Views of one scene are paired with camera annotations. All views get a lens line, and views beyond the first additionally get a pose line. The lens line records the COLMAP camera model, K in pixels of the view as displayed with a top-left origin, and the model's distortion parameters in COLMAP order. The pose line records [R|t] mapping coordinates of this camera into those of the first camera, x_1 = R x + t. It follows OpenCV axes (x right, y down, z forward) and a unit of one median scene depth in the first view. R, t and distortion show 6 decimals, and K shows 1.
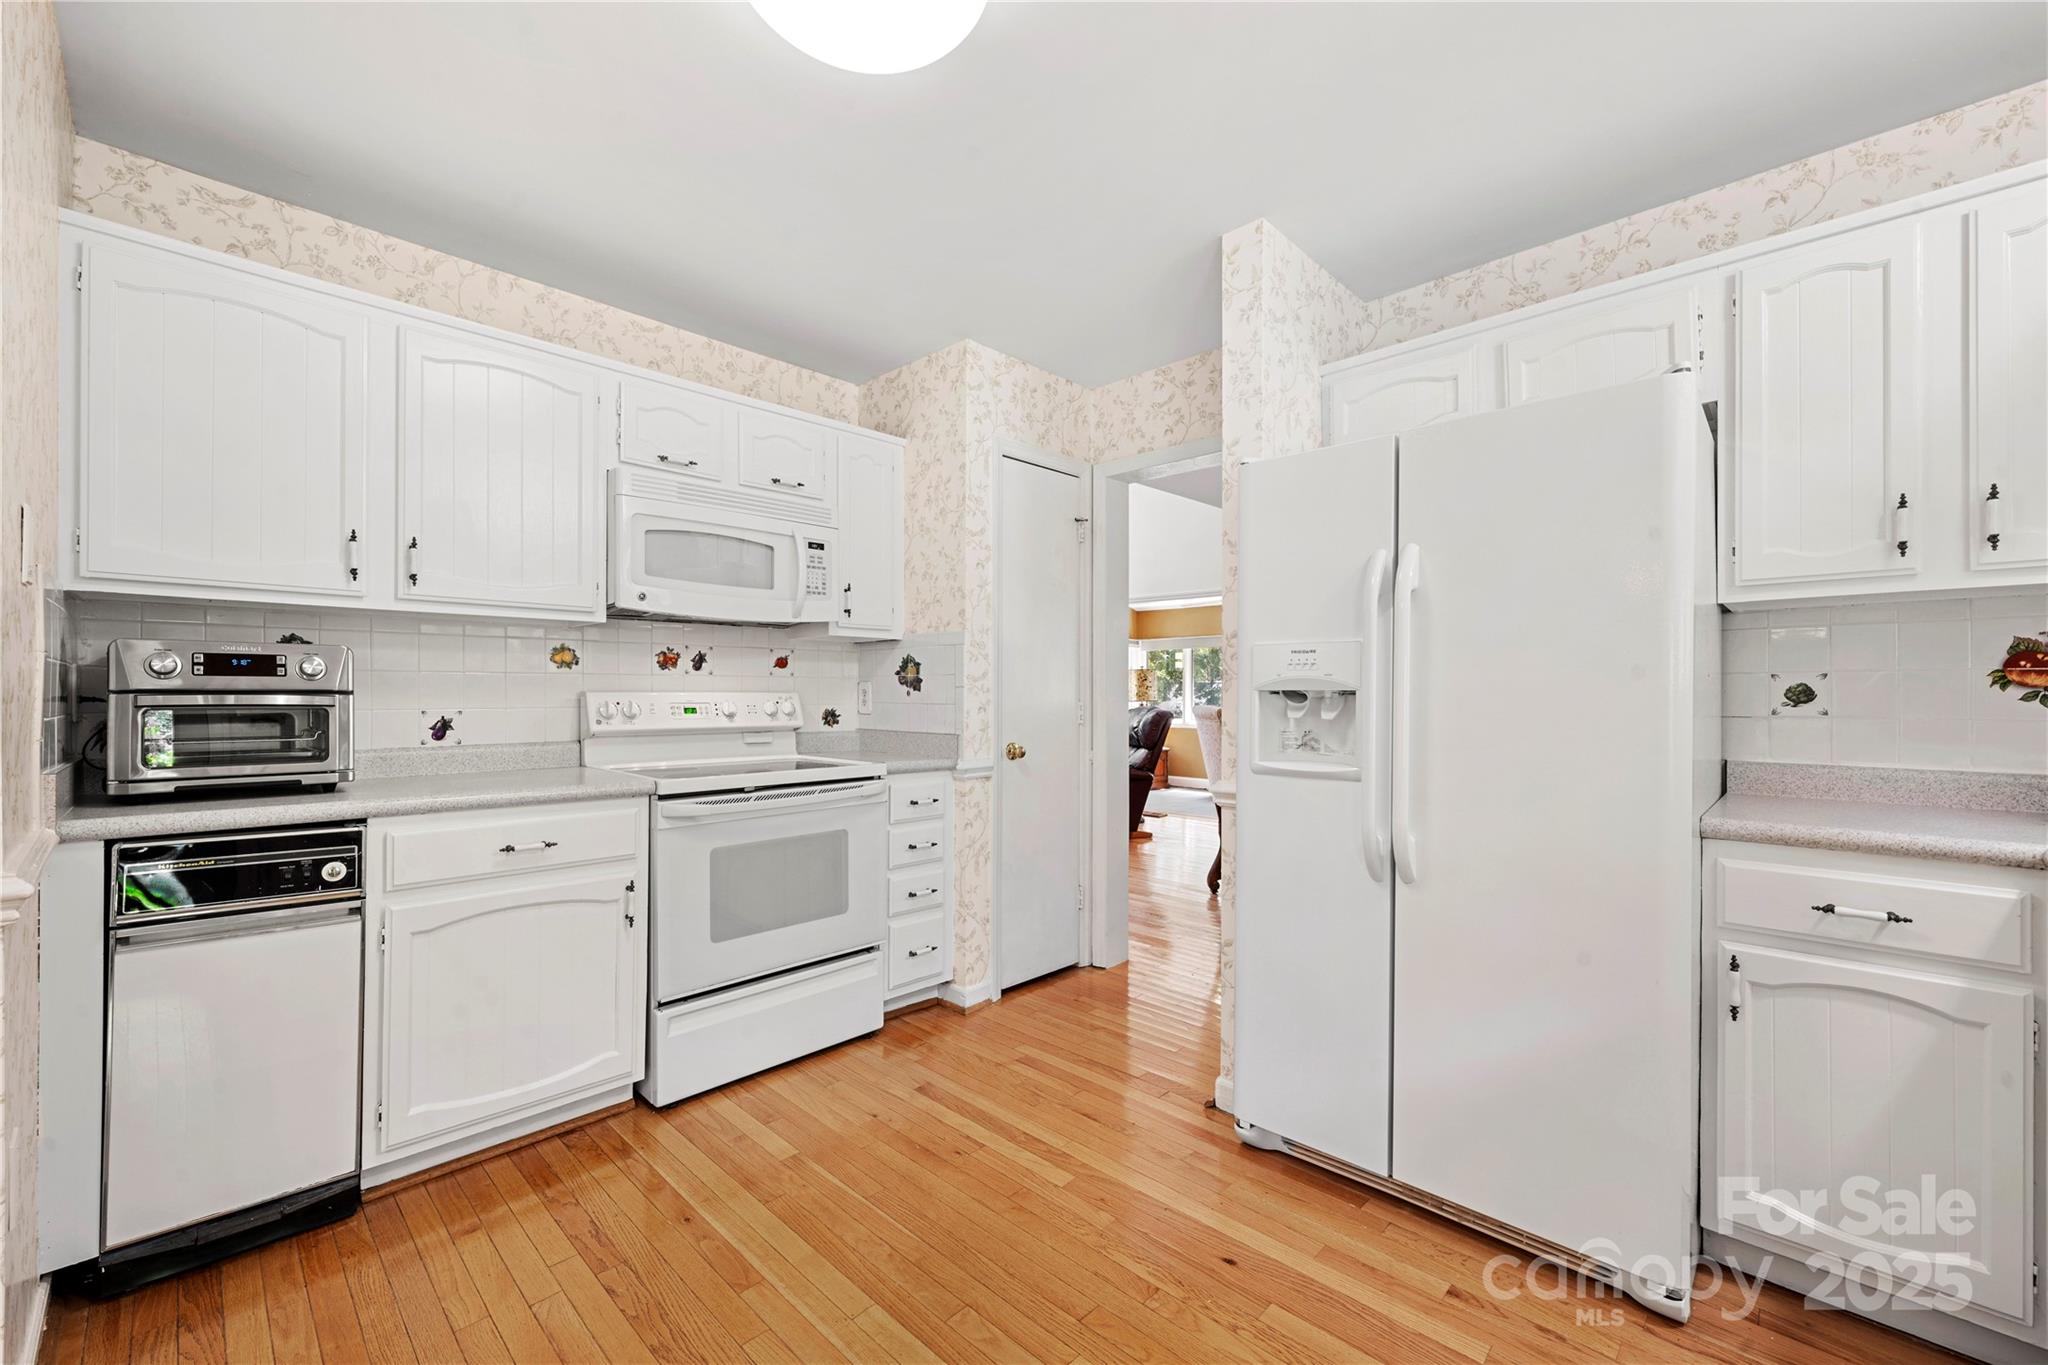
lens RADIAL K [[819.2, 0, 1034.1], [0, 819.2, 694.1], [0, 0, 1]] dist [0.000243, -0.000102]
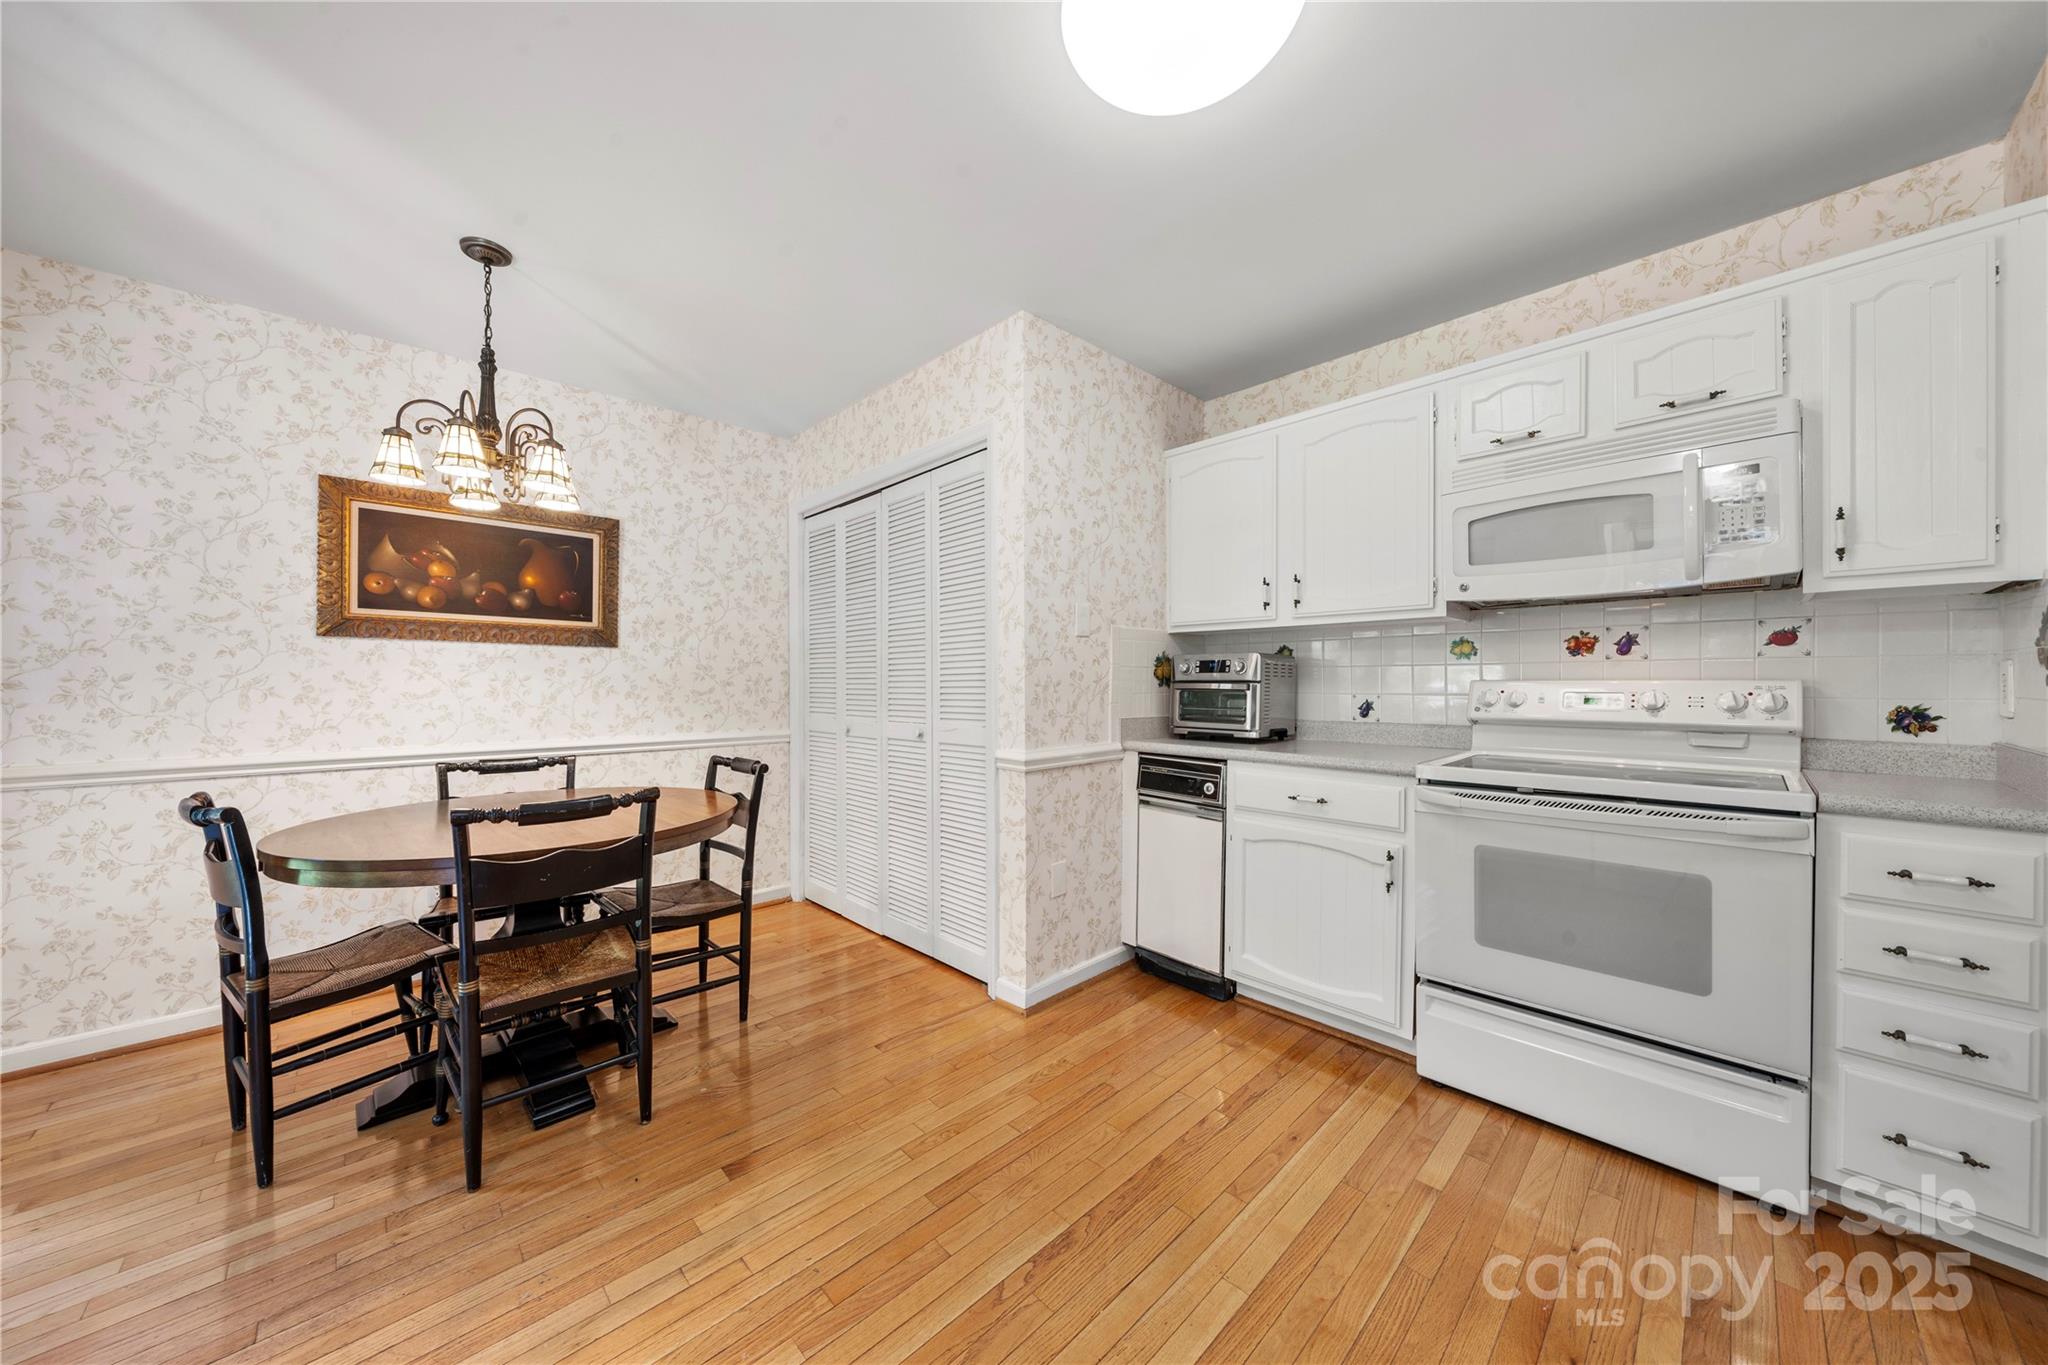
lens RADIAL K [[694.5, 0, 1014.9], [0, 694.5, 685.4], [0, 0, 1]] dist [-0.006909, -0.000190]
pose [[-0.049341, 0.001818, -0.998780, 0.434988], [-0.000784, 0.999998, 0.001859, 0.002756], [0.998782, 0.000875, -0.049339, 0.504736]]
